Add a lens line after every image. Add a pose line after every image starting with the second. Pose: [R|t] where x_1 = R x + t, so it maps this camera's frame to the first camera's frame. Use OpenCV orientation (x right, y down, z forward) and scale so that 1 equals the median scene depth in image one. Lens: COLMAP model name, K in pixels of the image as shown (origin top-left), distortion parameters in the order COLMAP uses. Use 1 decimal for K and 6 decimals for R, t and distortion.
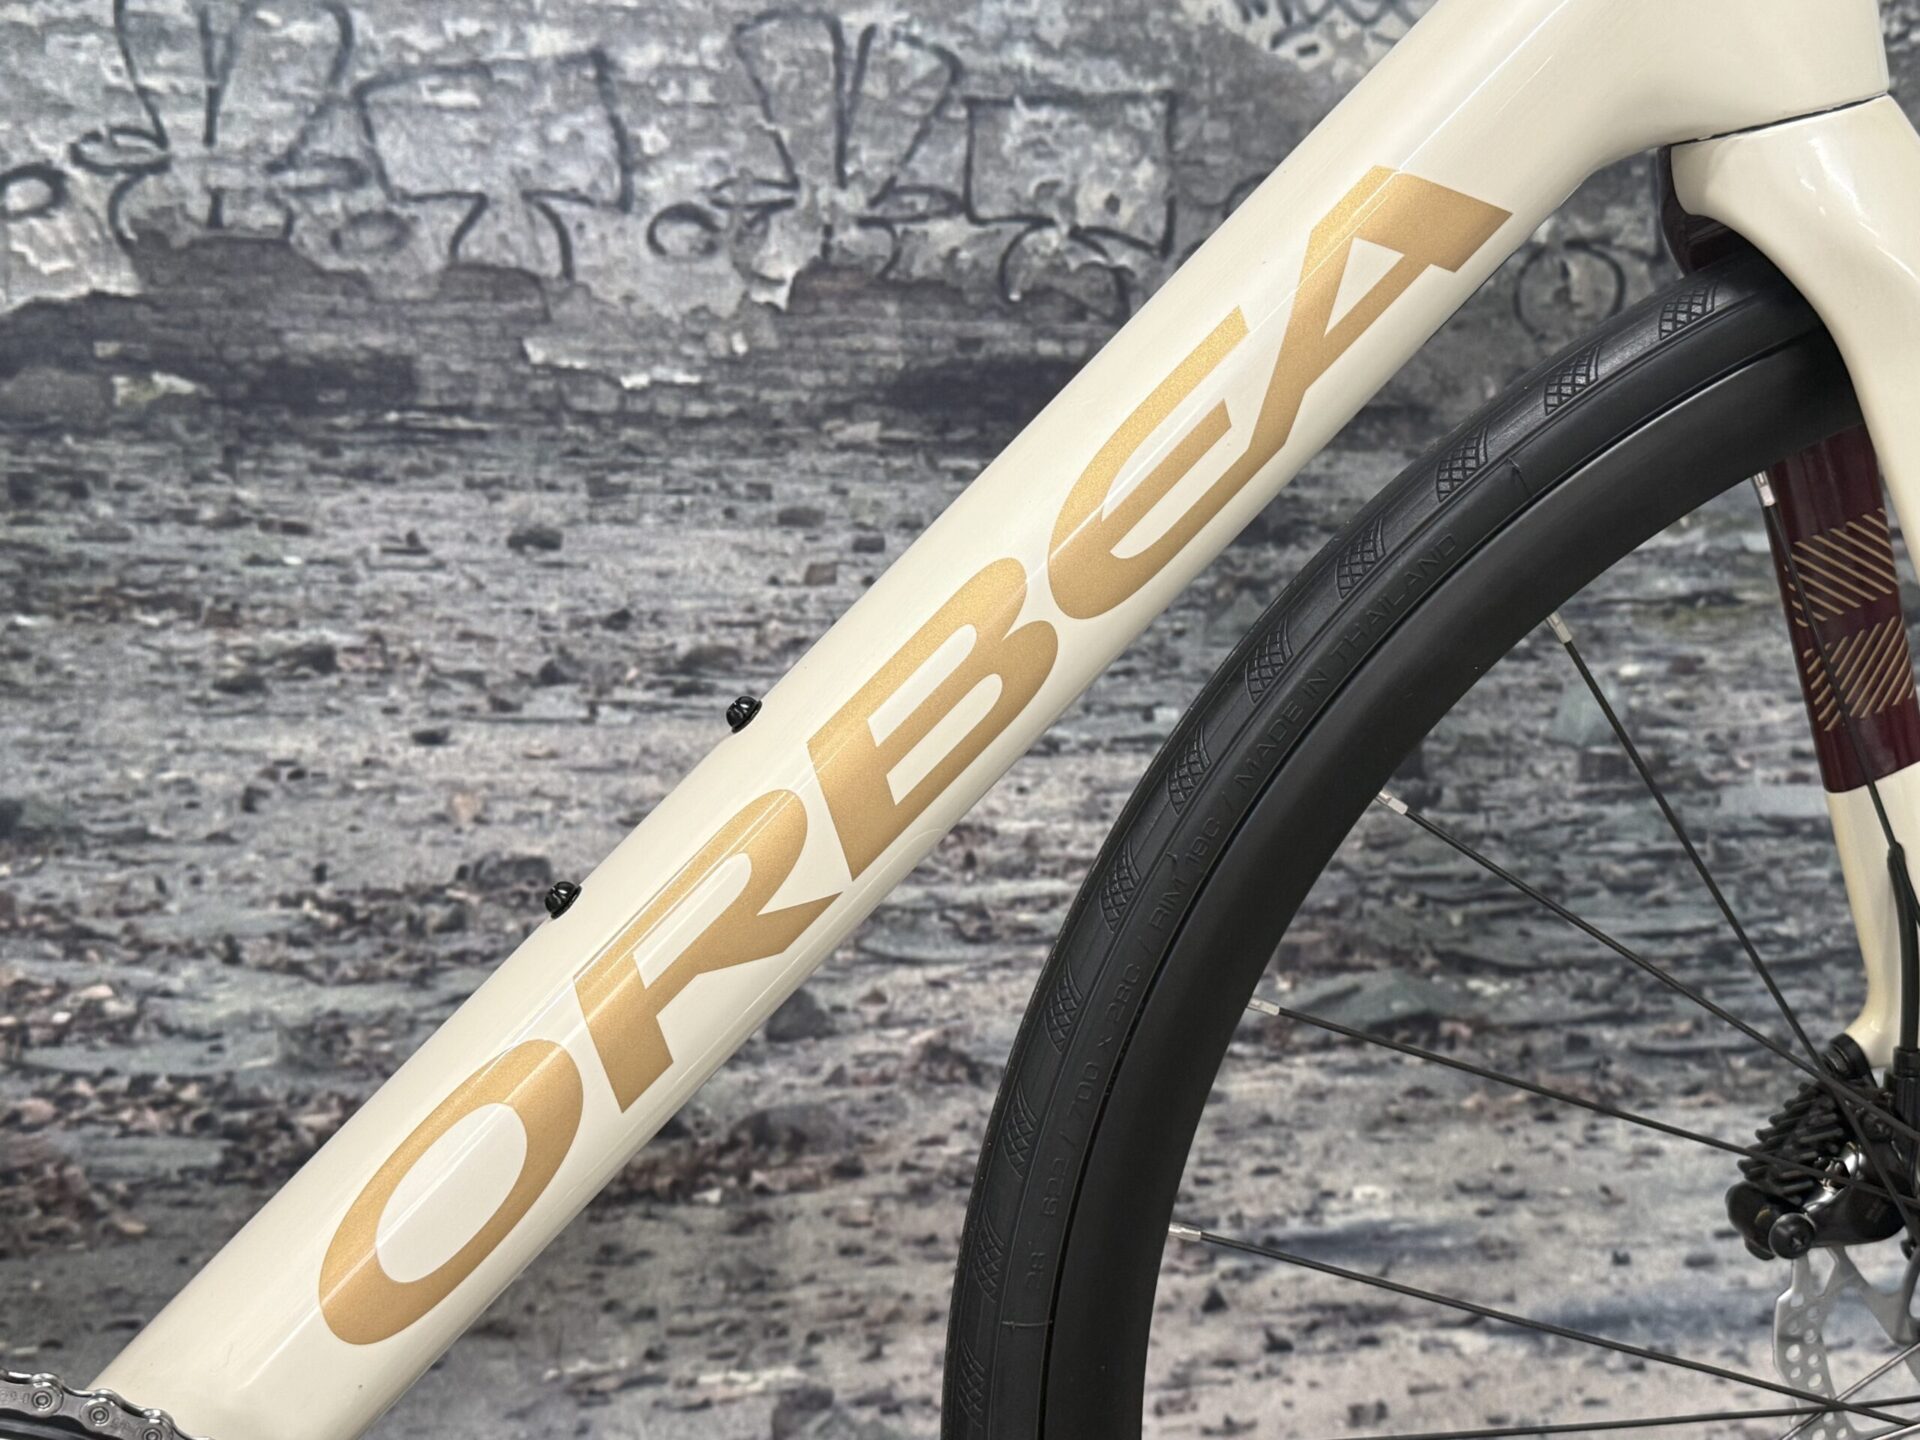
lens RADIAL K [[2289.2, 0, 953.9], [0, 2289.2, 728.1], [0, 0, 1]] dist [0.193936, -0.476371]
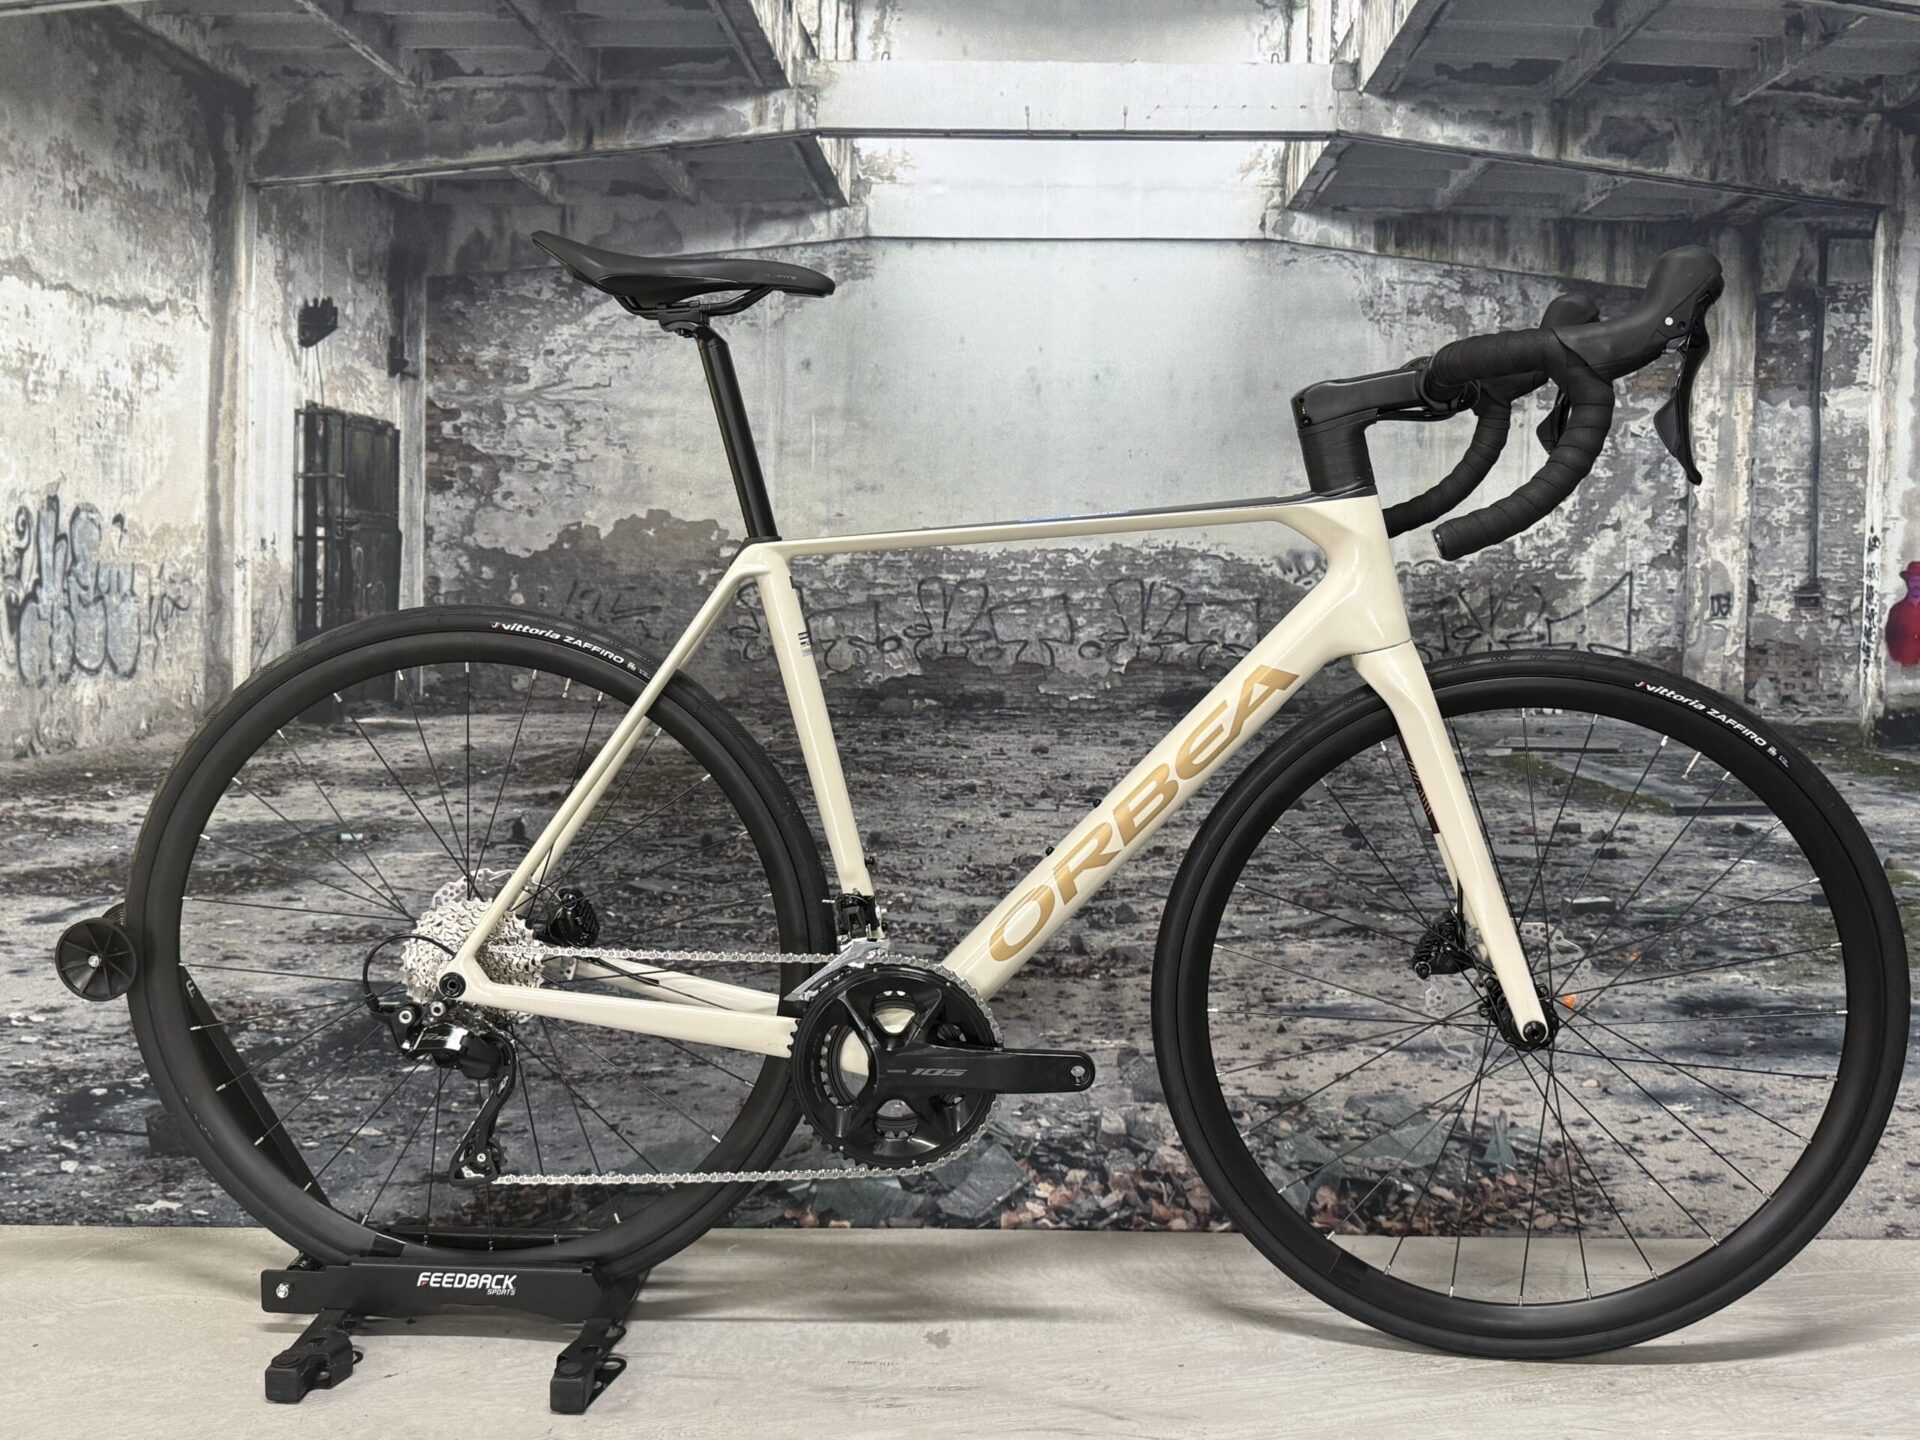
lens RADIAL K [[1804.0, 0, 960.3], [0, 1804.0, 737.5], [0, 0, 1]] dist [0.211769, -0.458505]
pose [[0.978257, 0.006125, -0.207306, 0.207078], [-0.019695, 0.997790, -0.063457, 0.054157], [0.206460, 0.066160, 0.976216, -1.335530]]
